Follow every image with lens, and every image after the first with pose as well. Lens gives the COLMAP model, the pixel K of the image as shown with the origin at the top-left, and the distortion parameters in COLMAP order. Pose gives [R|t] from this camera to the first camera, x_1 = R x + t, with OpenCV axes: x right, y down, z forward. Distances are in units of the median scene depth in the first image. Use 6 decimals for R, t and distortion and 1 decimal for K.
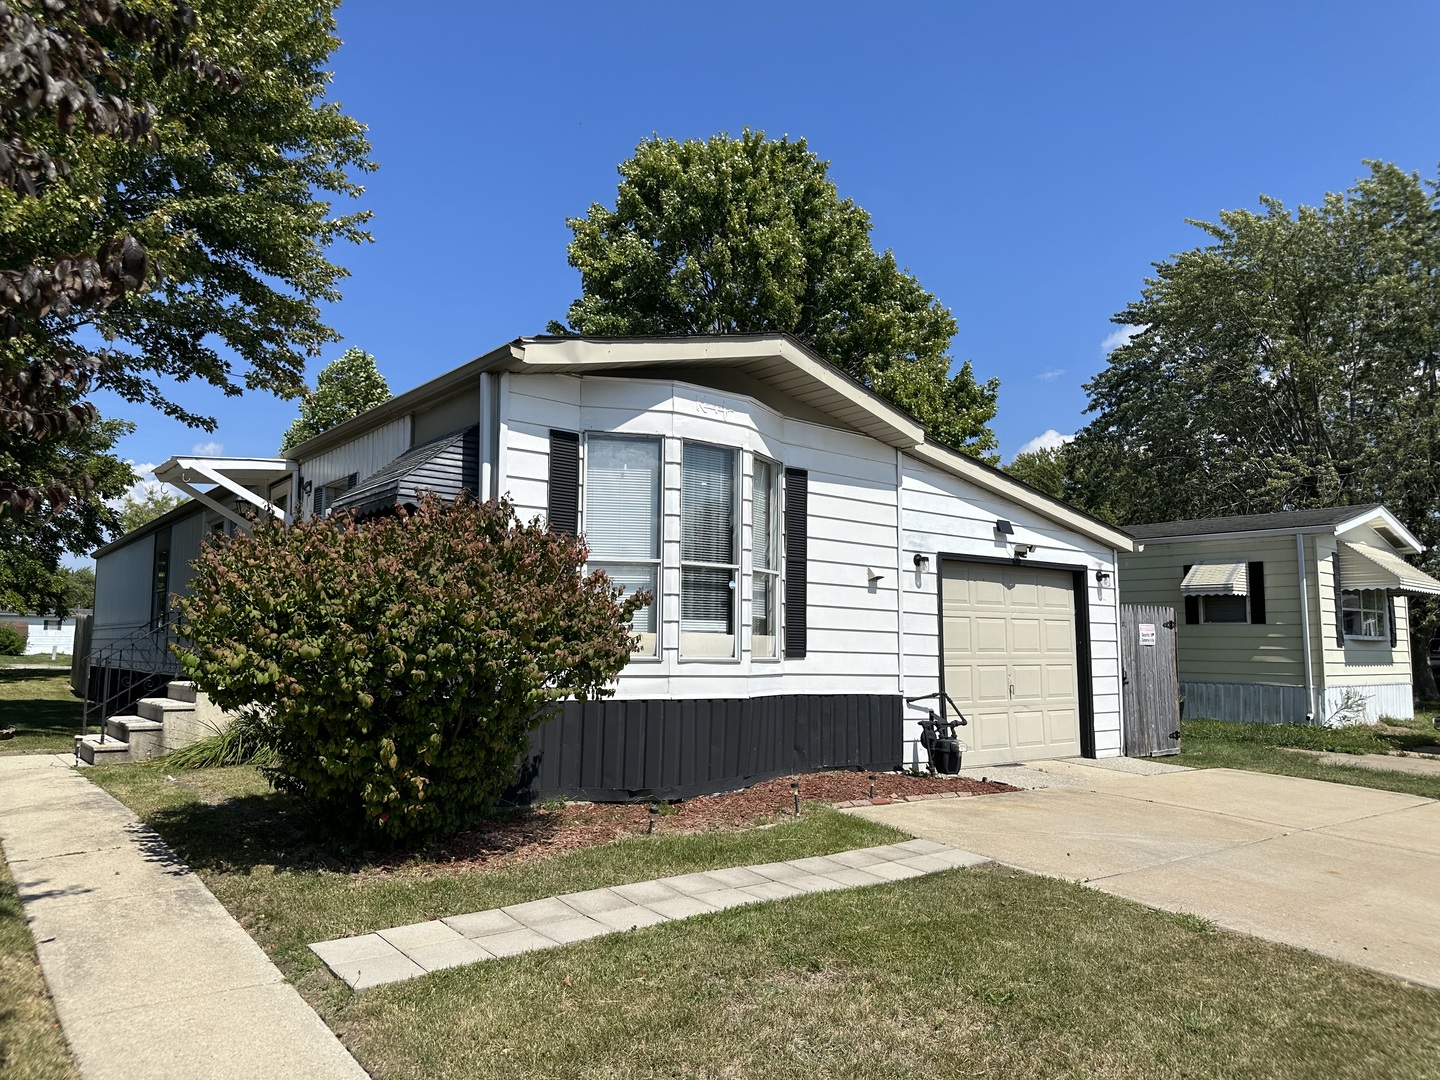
lens RADIAL K [[1014.0, 0, 717.3], [0, 1014.0, 539.0], [0, 0, 1]] dist [0.007096, 0.002477]
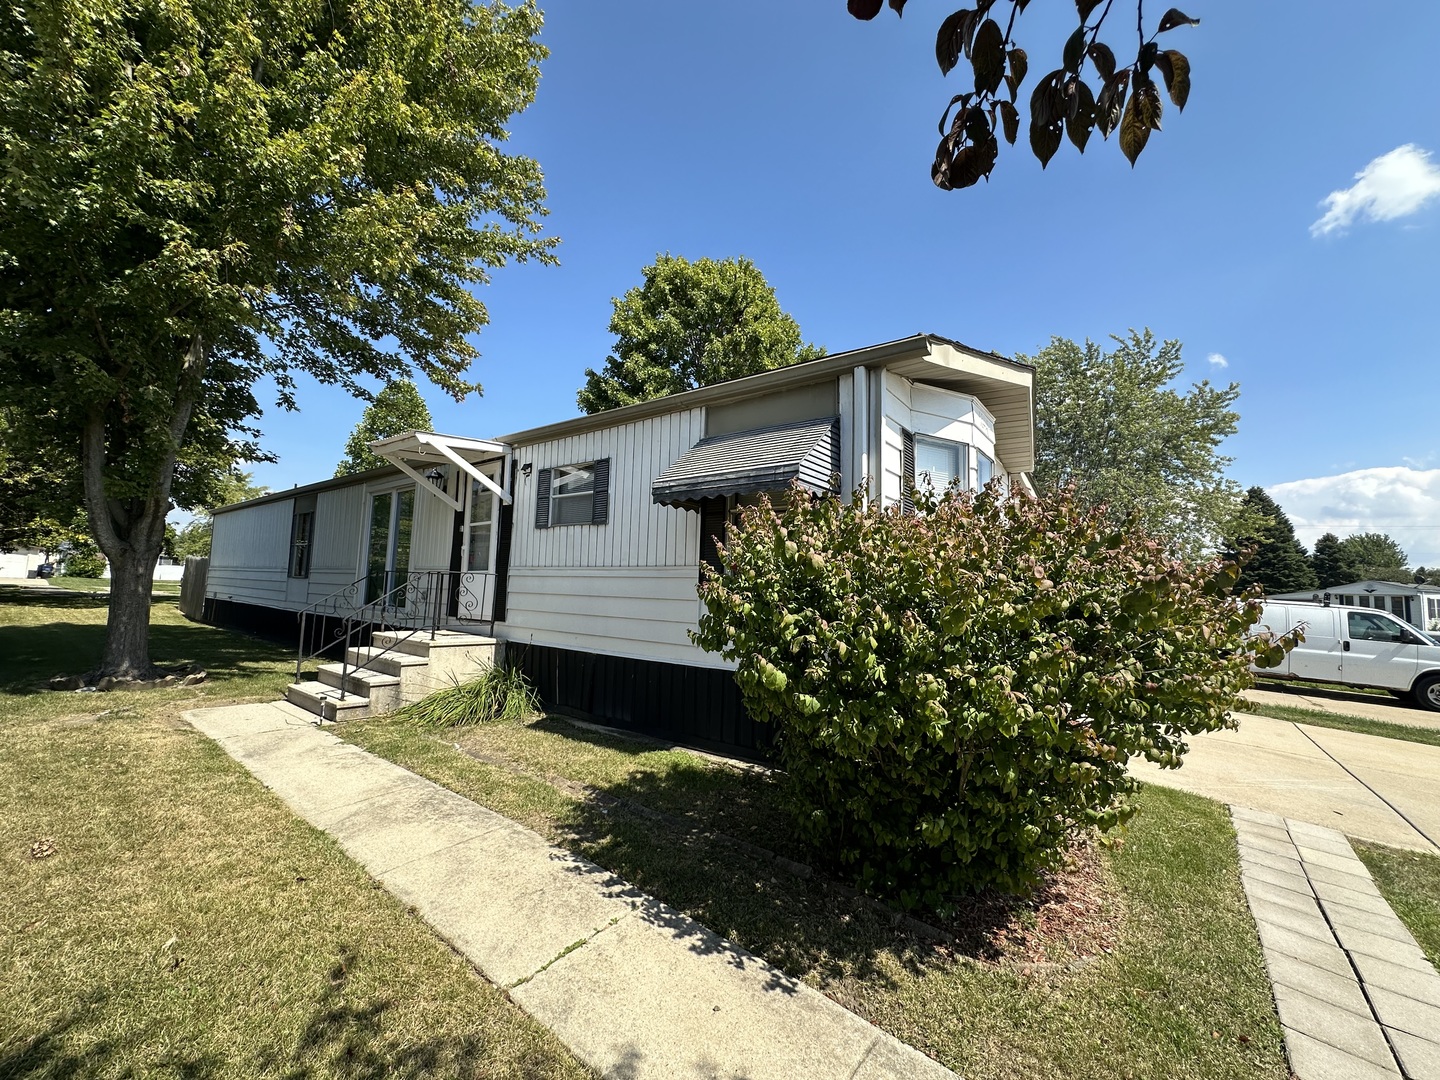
lens RADIAL K [[571.1, 0, 725.2], [0, 571.1, 543.2], [0, 0, 1]] dist [0.014115, 0.000031]
pose [[0.971727, 0.049794, 0.230798, -0.315407], [-0.056333, 0.998174, 0.021823, 0.006460], [-0.229289, -0.034207, 0.972757, 0.297109]]
